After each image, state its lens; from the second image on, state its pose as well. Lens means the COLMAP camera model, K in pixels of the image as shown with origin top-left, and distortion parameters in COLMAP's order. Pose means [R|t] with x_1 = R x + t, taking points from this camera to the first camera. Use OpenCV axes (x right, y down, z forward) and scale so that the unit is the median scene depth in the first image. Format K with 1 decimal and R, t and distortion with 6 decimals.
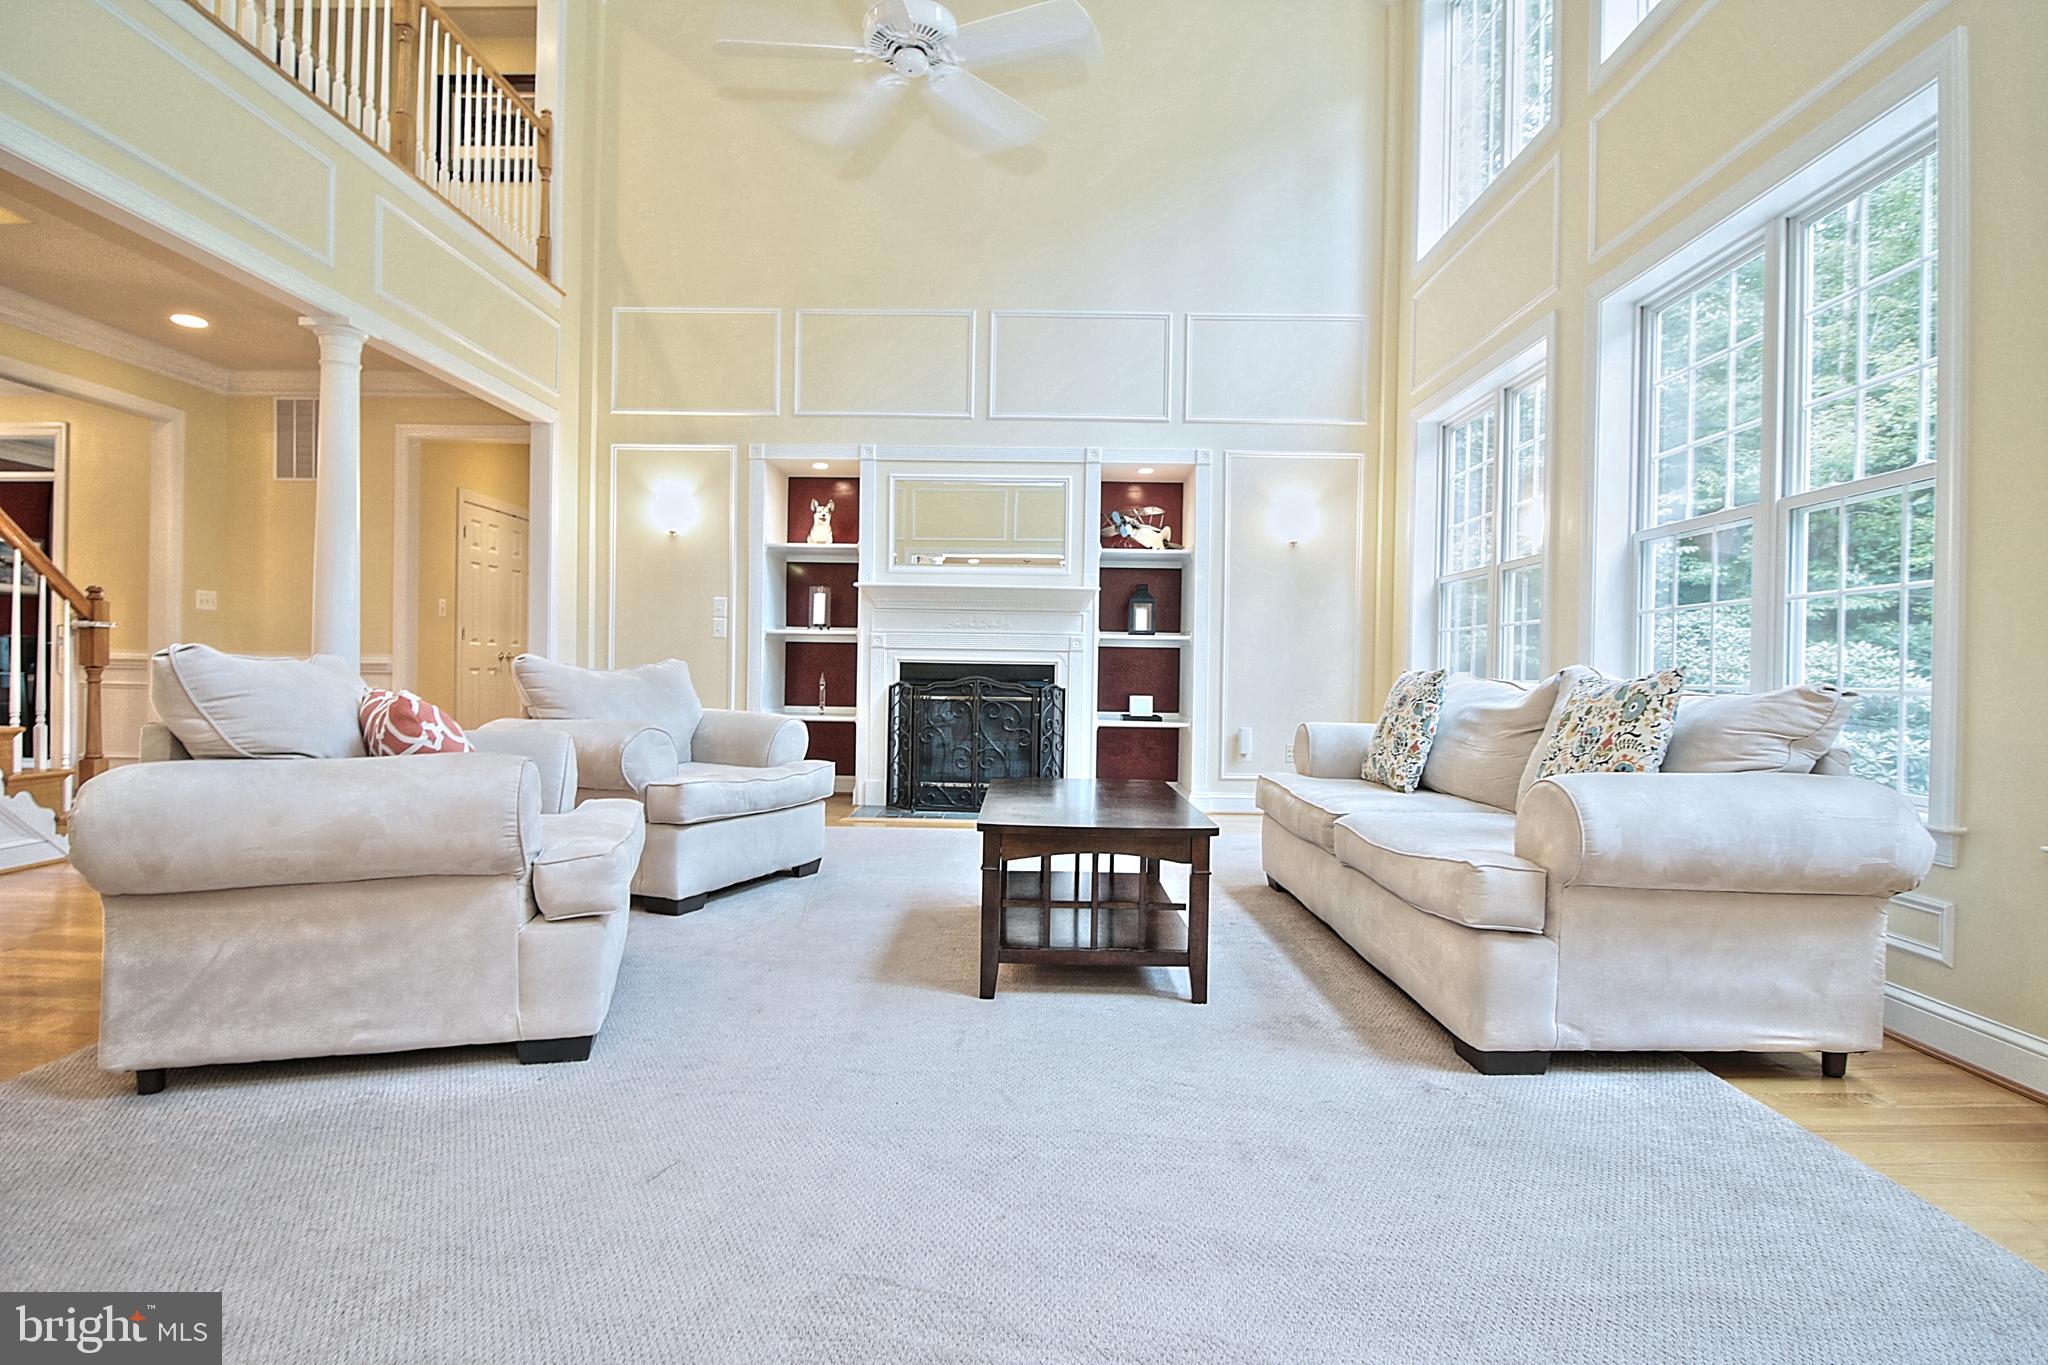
lens RADIAL K [[1035.2, 0, 1018.6], [0, 1035.2, 683.3], [0, 0, 1]] dist [-0.000216, -0.005818]
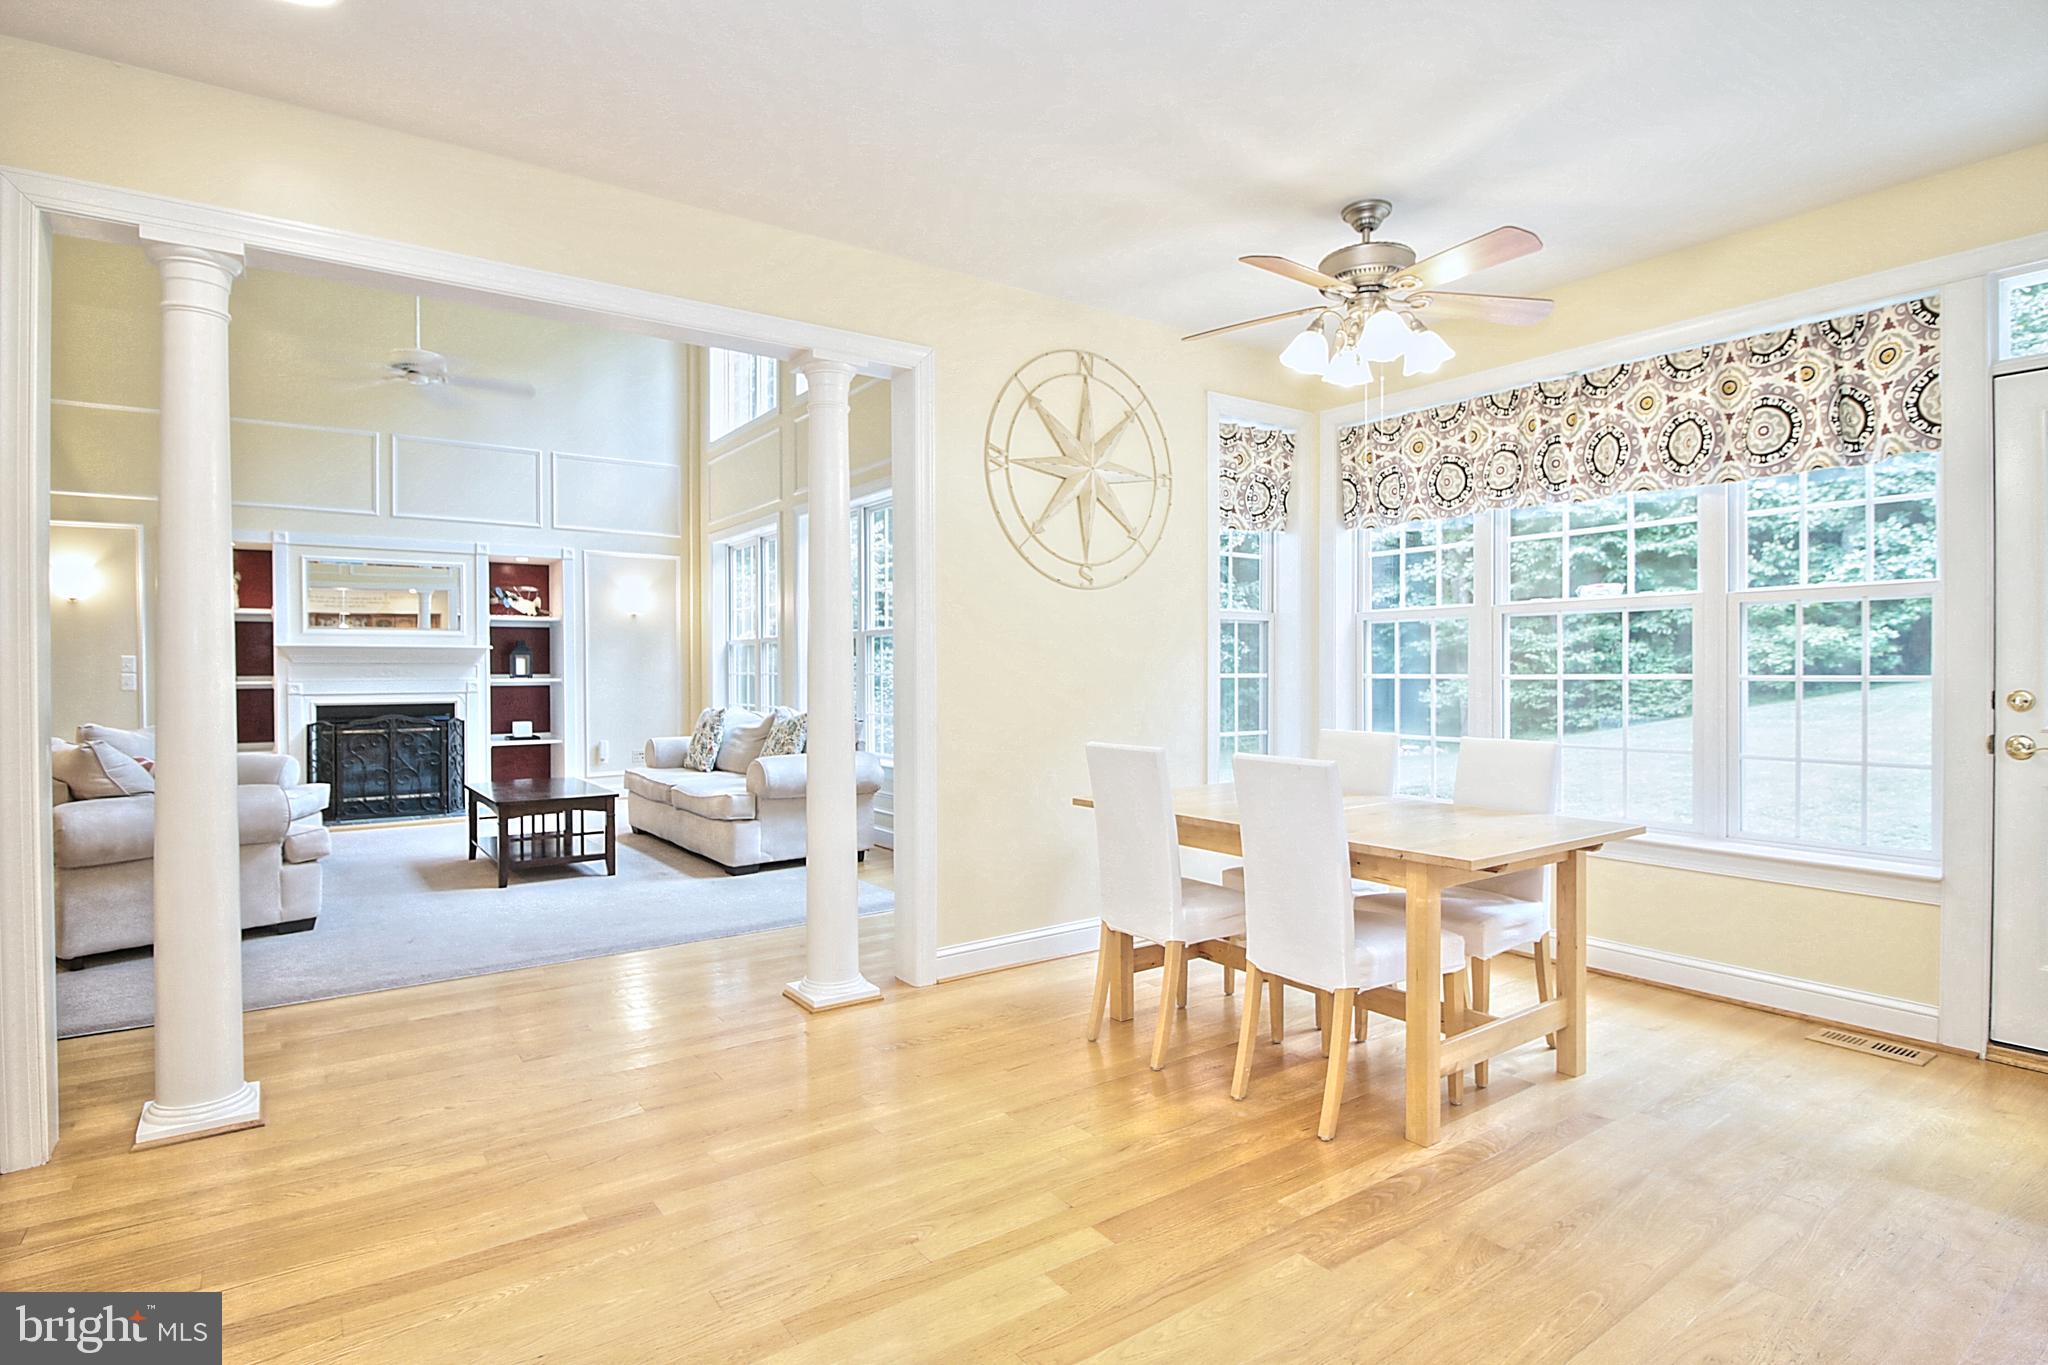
lens RADIAL K [[1035.2, 0, 1020.1], [0, 1035.2, 677.1], [0, 0, 1]] dist [-0.000216, -0.005818]
pose [[0.803859, -0.024819, 0.594302, -0.174559], [0.026799, 0.999626, 0.005497, -0.039154], [-0.594216, 0.011508, 0.804223, -0.525648]]
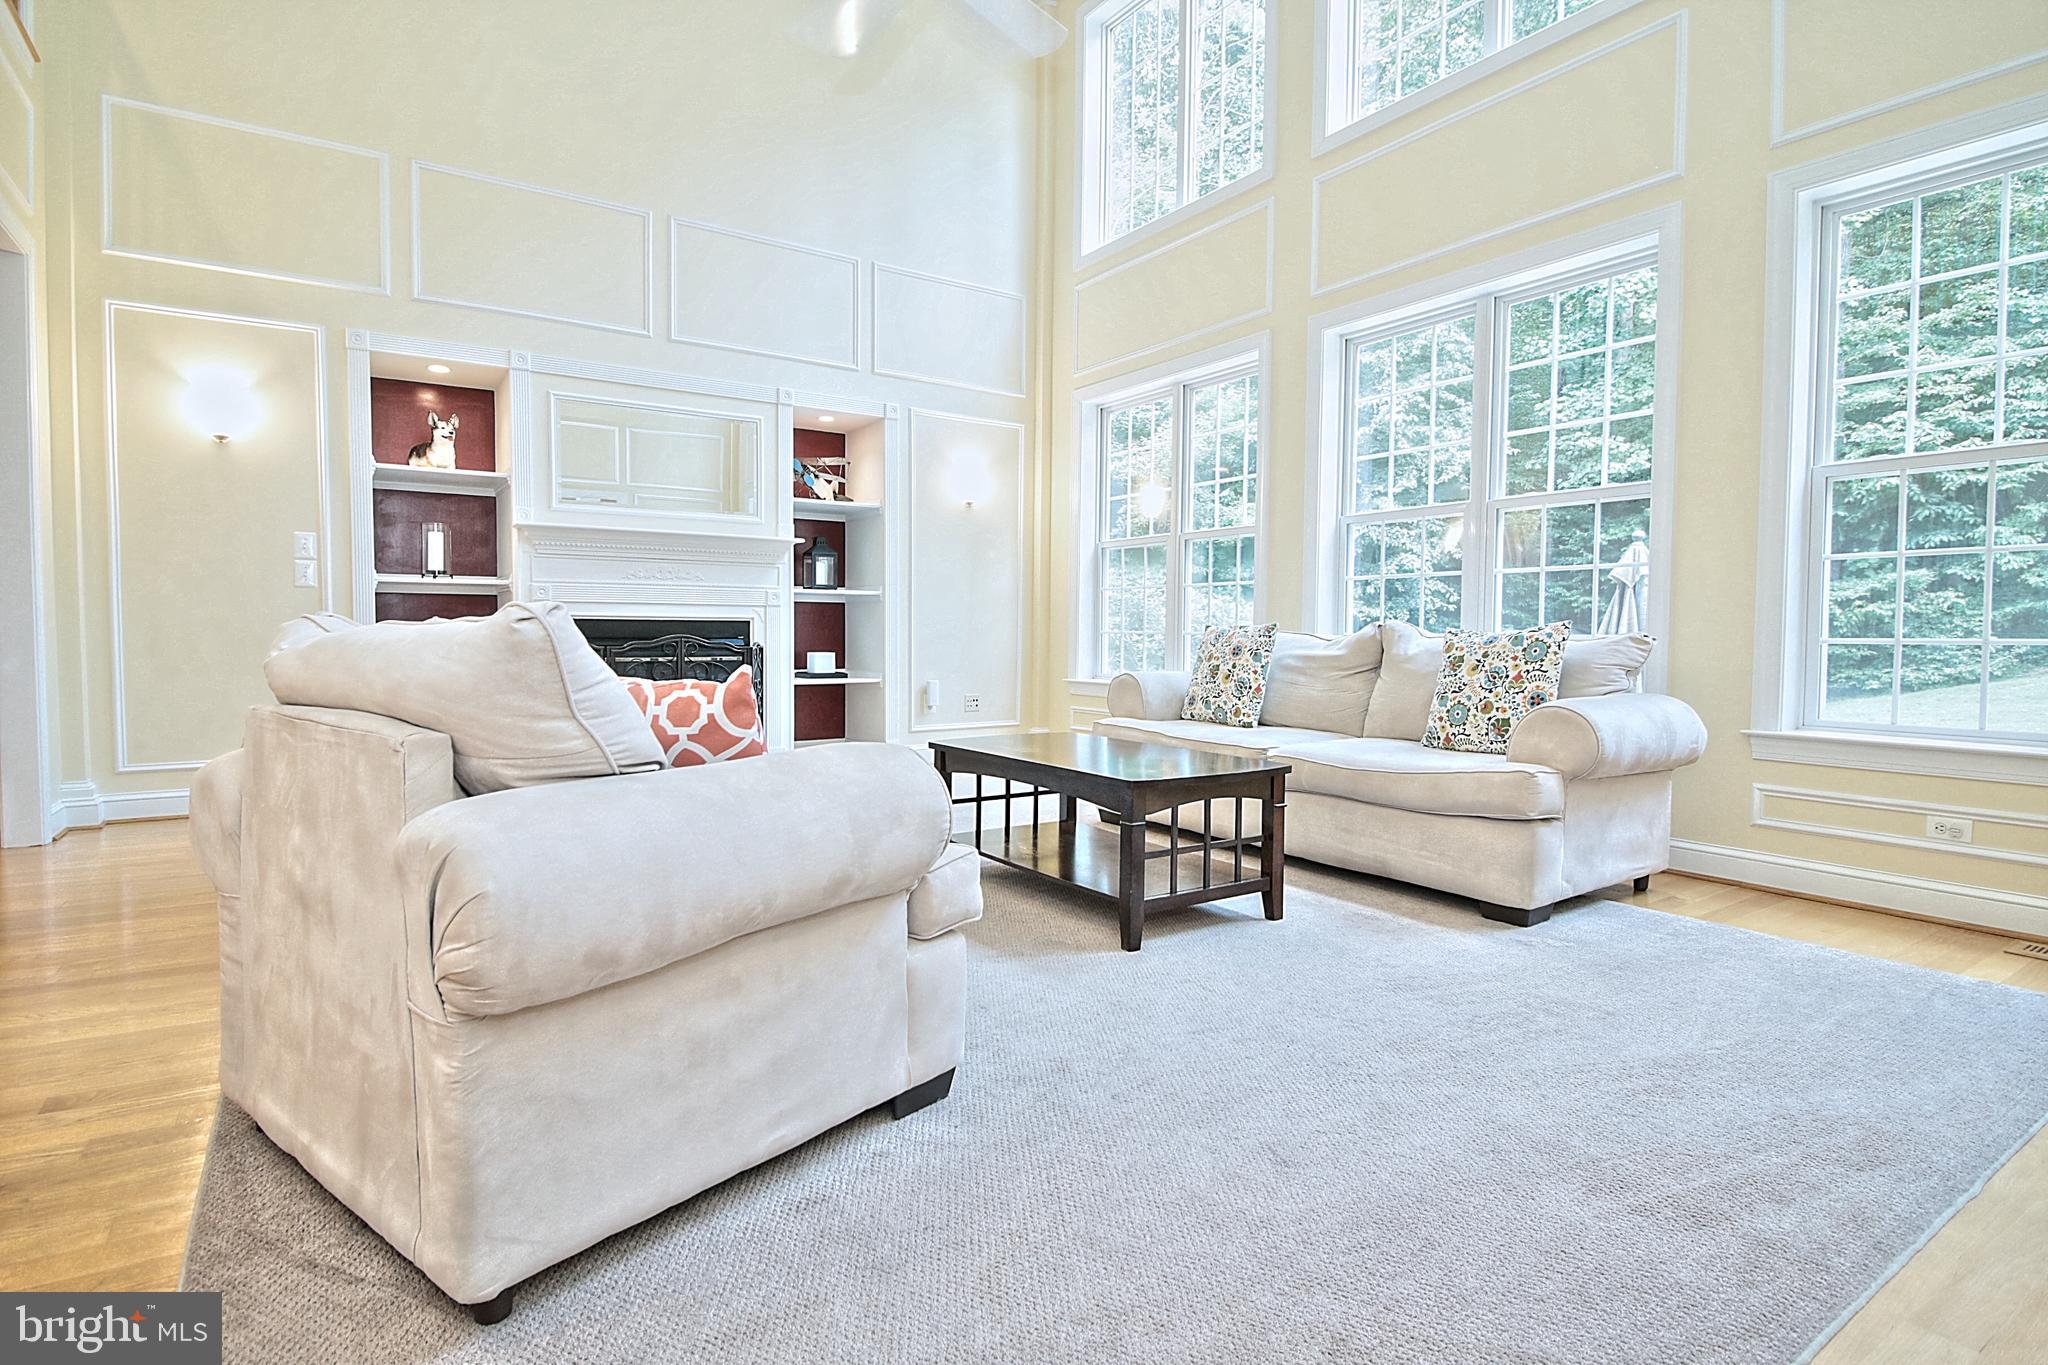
lens RADIAL K [[1035.2, 0, 1026.8], [0, 1035.2, 678.6], [0, 0, 1]] dist [-0.000216, -0.005818]
pose [[0.820234, -0.037538, 0.570795, -0.294651], [0.013790, 0.998852, 0.045872, -0.005098], [-0.571862, -0.029754, 0.819810, 0.099042]]
